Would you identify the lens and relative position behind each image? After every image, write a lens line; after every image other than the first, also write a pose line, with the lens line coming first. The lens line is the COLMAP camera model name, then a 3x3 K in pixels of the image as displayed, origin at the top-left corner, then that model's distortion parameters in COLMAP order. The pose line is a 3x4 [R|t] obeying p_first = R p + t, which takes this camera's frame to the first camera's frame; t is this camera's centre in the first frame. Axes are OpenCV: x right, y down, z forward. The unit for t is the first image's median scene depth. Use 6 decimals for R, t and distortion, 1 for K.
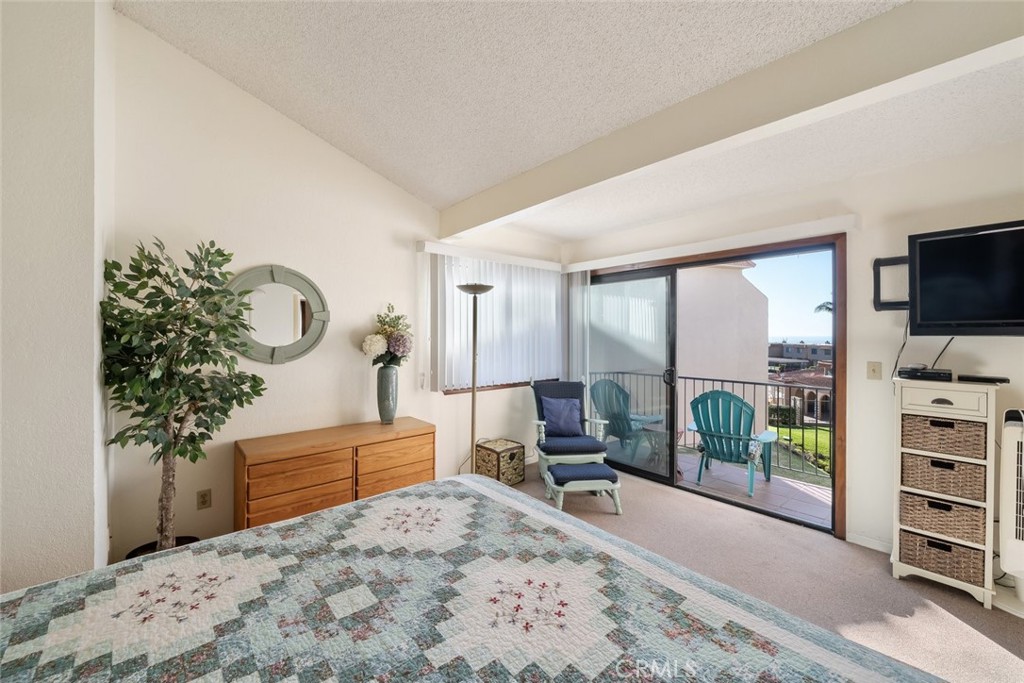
lens RADIAL K [[413.9, 0, 510.3], [0, 413.9, 338.6], [0, 0, 1]] dist [-0.002769, -0.000893]
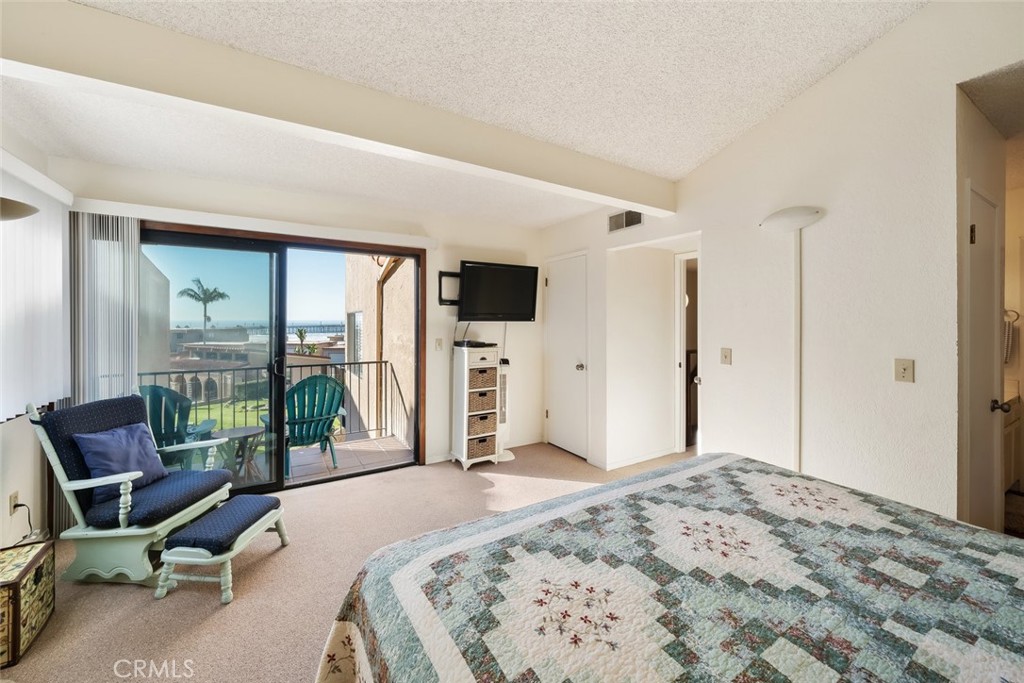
lens RADIAL K [[381.7, 0, 490.6], [0, 381.7, 322.4], [0, 0, 1]] dist [-0.003818, -0.000224]
pose [[0.173930, -0.005465, 0.984743, -0.592902], [0.006114, 0.999971, 0.004469, -0.010775], [-0.984739, 0.005244, 0.173959, 0.722174]]
